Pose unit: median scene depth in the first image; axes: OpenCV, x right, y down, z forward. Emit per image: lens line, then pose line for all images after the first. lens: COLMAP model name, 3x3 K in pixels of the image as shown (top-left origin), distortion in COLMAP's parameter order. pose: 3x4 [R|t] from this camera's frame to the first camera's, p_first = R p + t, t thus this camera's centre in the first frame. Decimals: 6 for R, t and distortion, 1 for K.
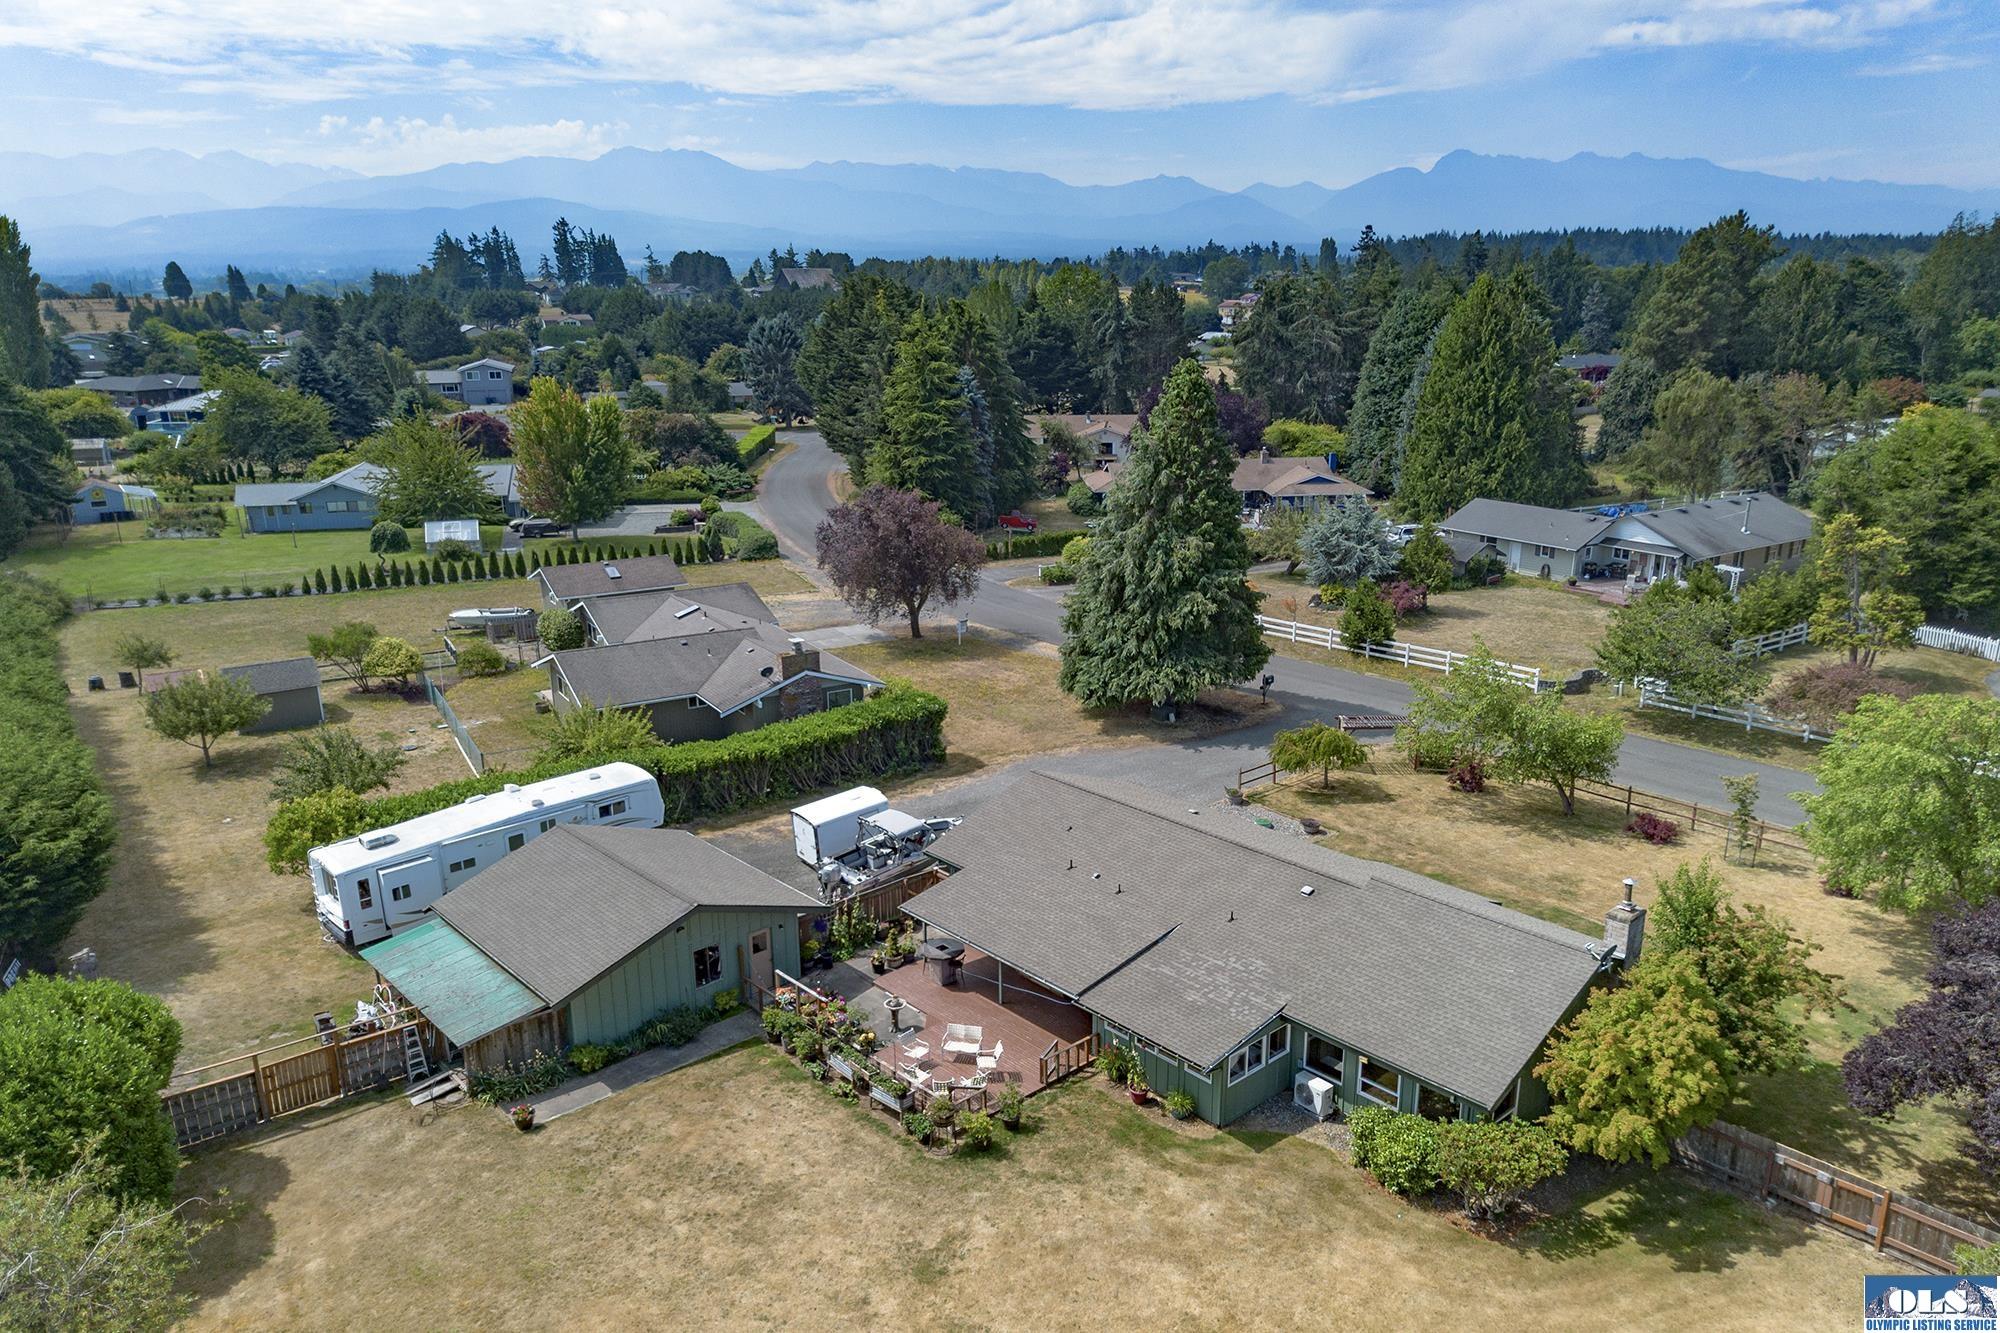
lens RADIAL K [[1402.6, 0, 992.9], [0, 1402.6, 649.5], [0, 0, 1]] dist [0.076378, -0.080728]
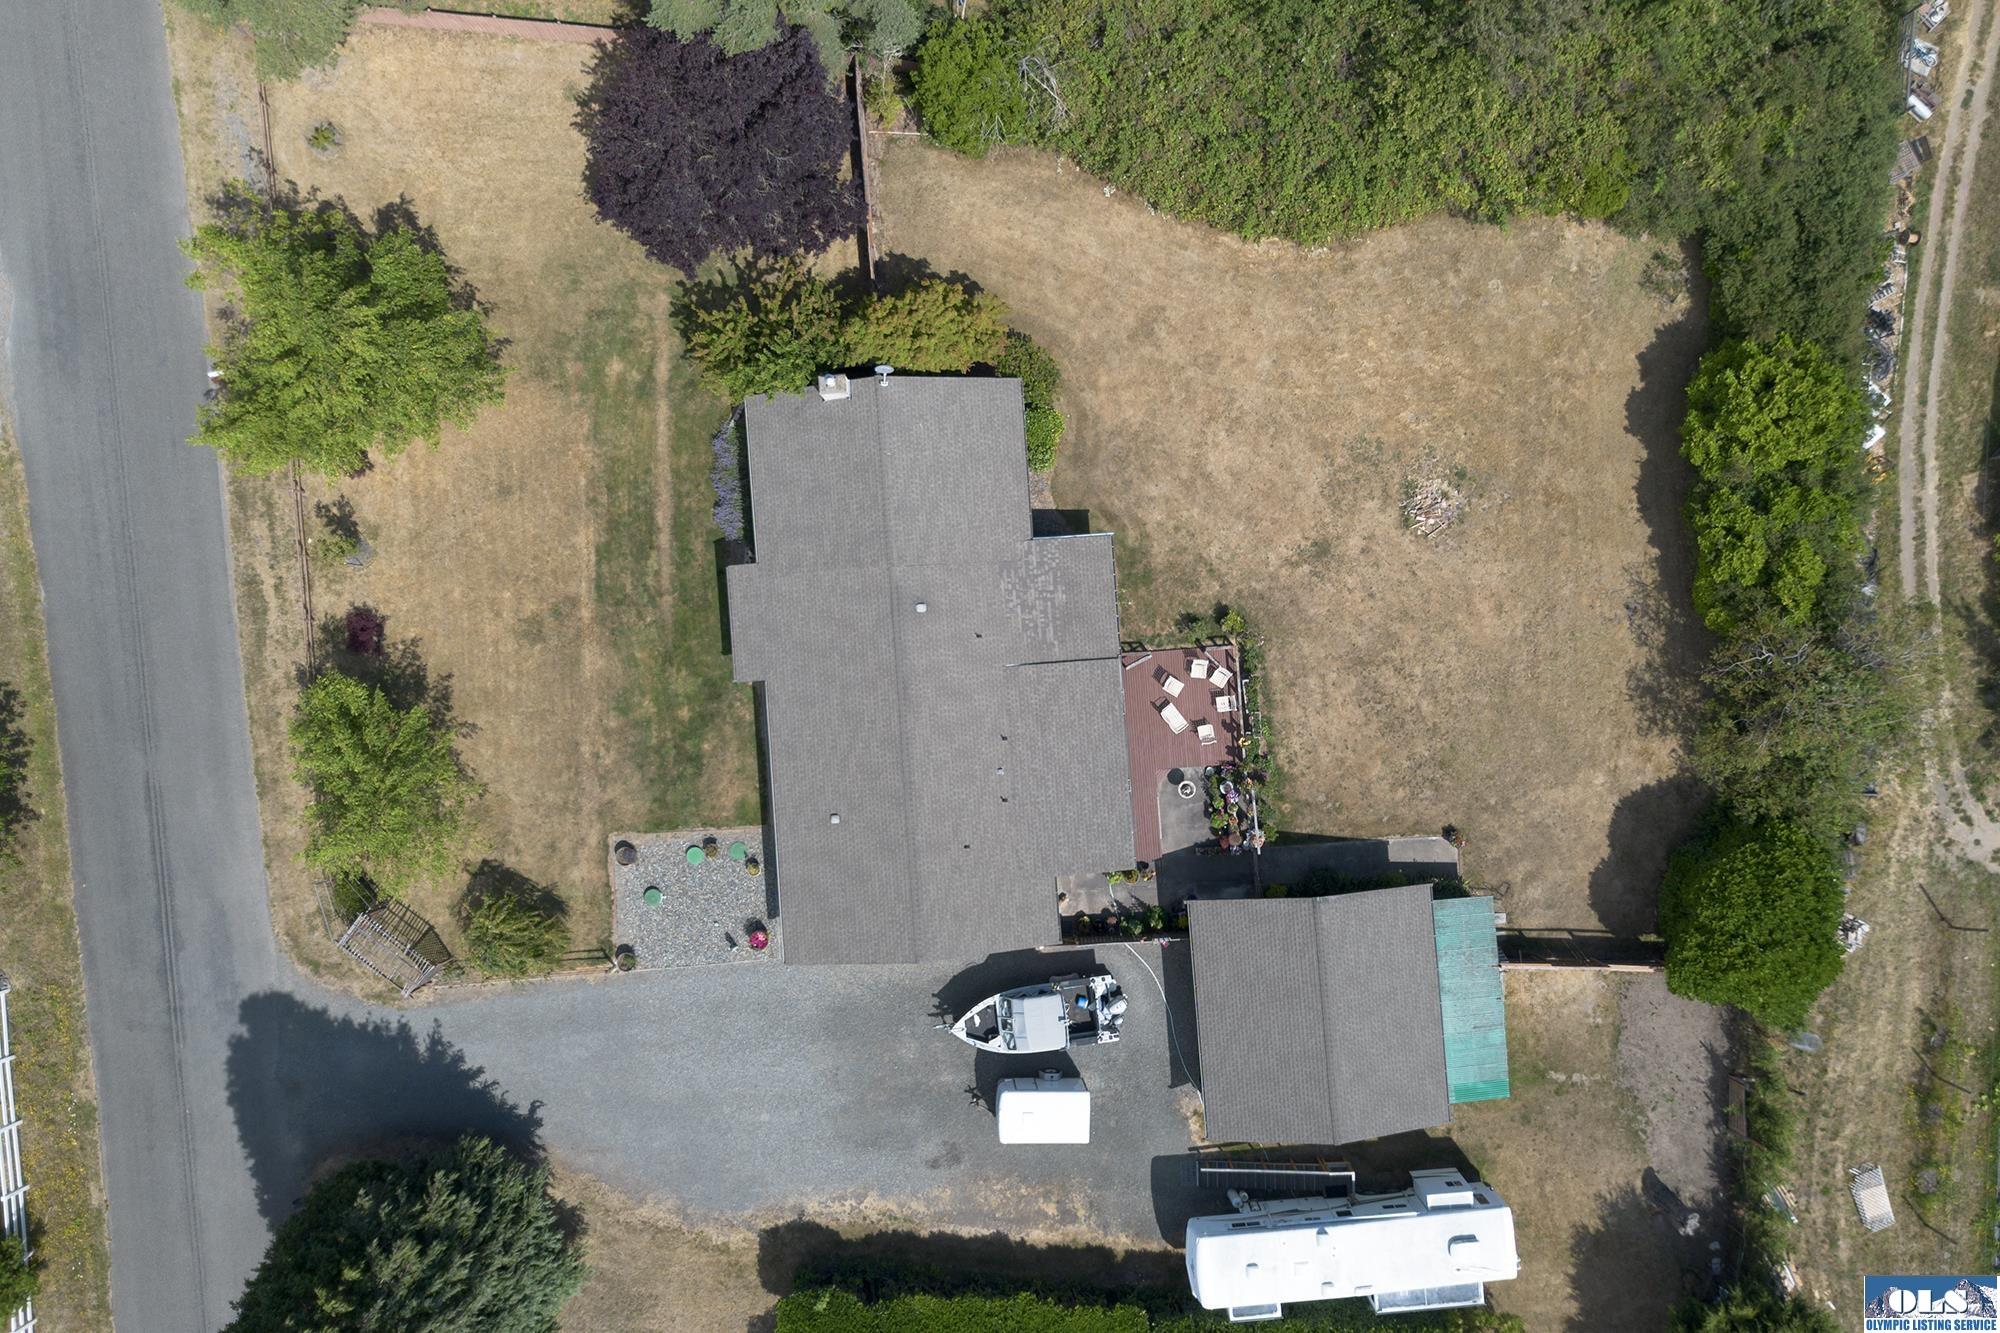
lens RADIAL K [[1402.6, 0, 992.9], [0, 1402.6, 649.5], [0, 0, 1]] dist [0.076378, -0.080728]
pose [[-0.795020, -0.606584, -0.000506, 0.181417], [0.144345, -0.189996, 0.971116, -1.191350], [-0.589159, 0.771983, 0.238608, 0.827074]]
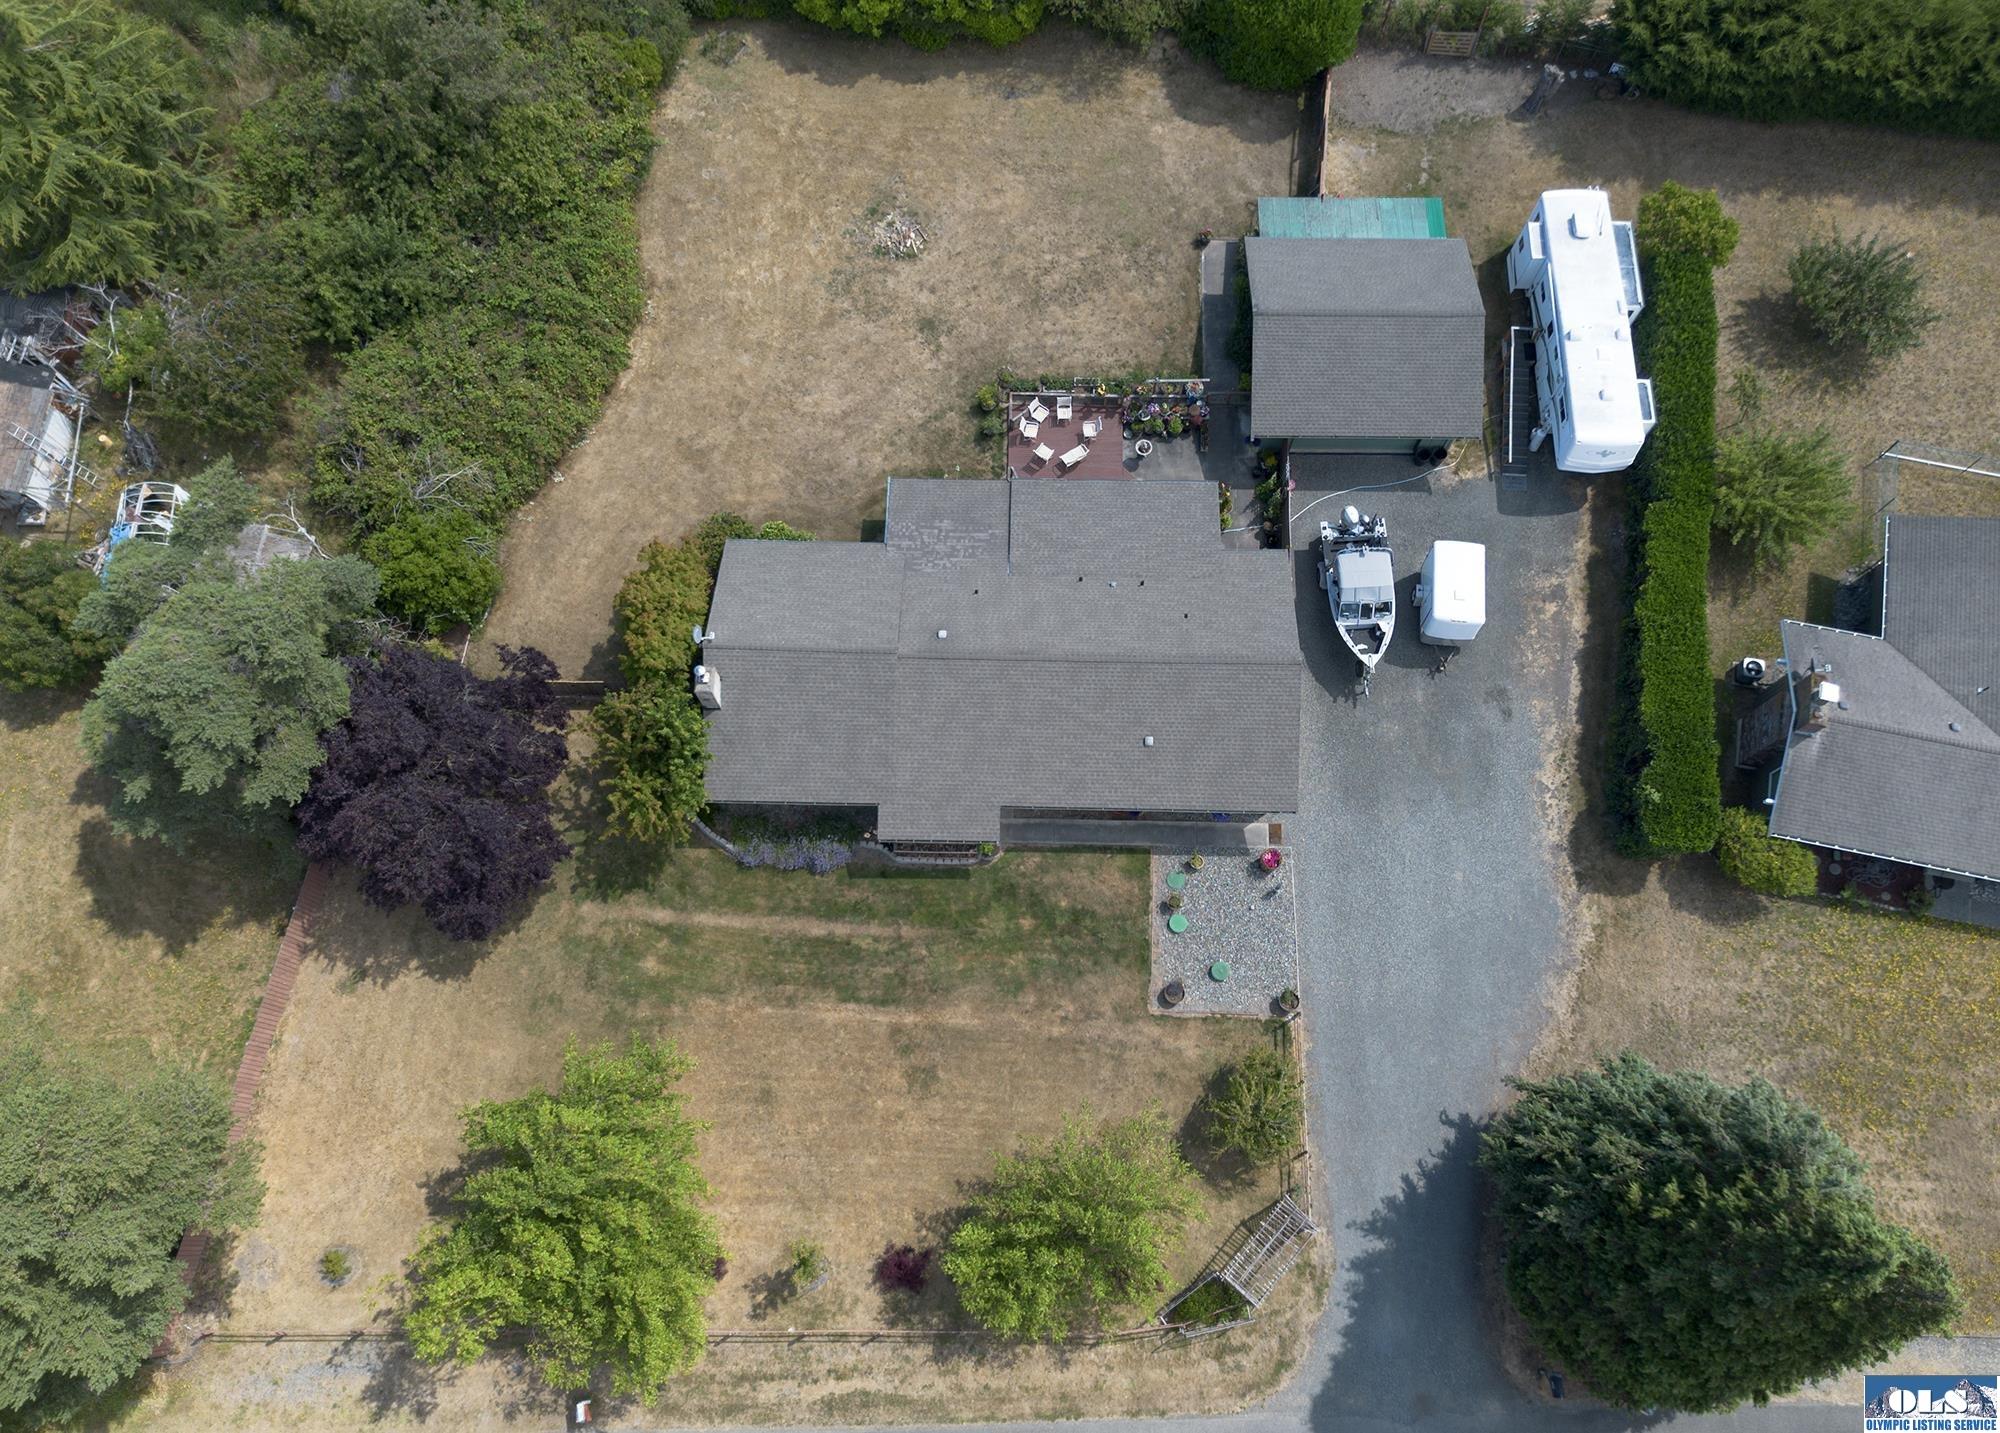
lens RADIAL K [[1374.2, 0, 997.8], [0, 1374.2, 774.5], [0, 0, 1]] dist [0.086326, -0.100812]
pose [[-0.678830, 0.703181, -0.211486, 0.621188], [-0.180586, 0.119294, 0.976298, -1.153145], [0.711743, 0.700932, 0.046004, 1.255250]]
